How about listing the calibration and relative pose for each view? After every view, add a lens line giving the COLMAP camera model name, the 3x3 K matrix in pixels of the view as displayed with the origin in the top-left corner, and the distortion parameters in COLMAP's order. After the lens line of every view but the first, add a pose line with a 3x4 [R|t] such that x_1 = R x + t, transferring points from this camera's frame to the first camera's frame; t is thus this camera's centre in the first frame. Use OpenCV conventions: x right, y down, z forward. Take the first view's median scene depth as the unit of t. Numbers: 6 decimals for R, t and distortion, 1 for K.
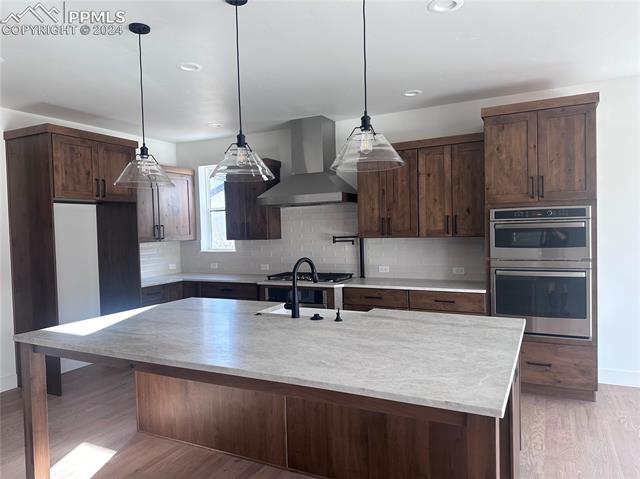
lens RADIAL K [[447.9, 0, 320.0], [0, 447.9, 239.5], [0, 0, 1]] dist [0.075797, -0.152059]
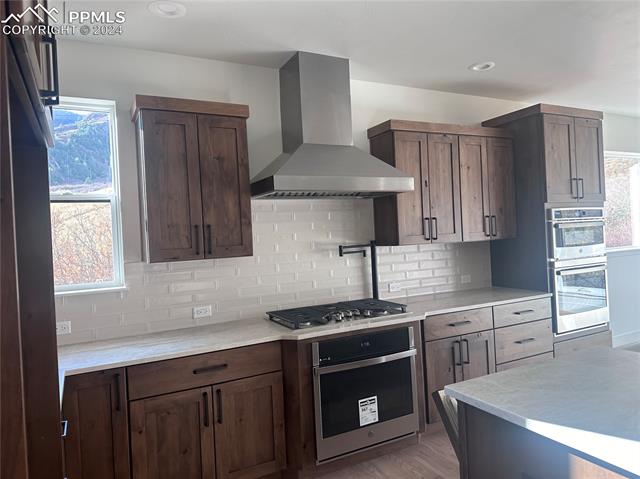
lens RADIAL K [[447.9, 0, 320.0], [0, 447.9, 239.5], [0, 0, 1]] dist [0.075797, -0.152059]
pose [[0.579958, -0.009404, 0.814592, -0.597892], [0.054135, 0.998168, -0.027019, -0.000348], [-0.812846, 0.059768, 0.579405, 0.723339]]
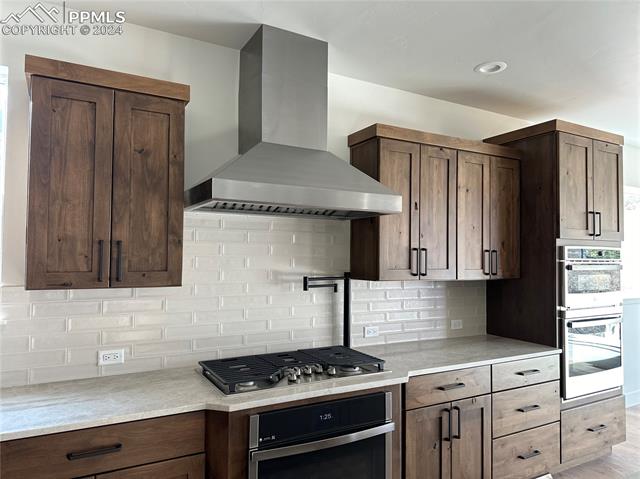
lens RADIAL K [[447.9, 0, 320.0], [0, 447.9, 239.5], [0, 0, 1]] dist [0.075797, -0.152059]
pose [[0.546243, 0.063857, 0.835189, -0.451525], [-0.003920, 0.997274, -0.073686, -0.014299], [-0.837618, 0.036977, 0.545004, 0.791294]]
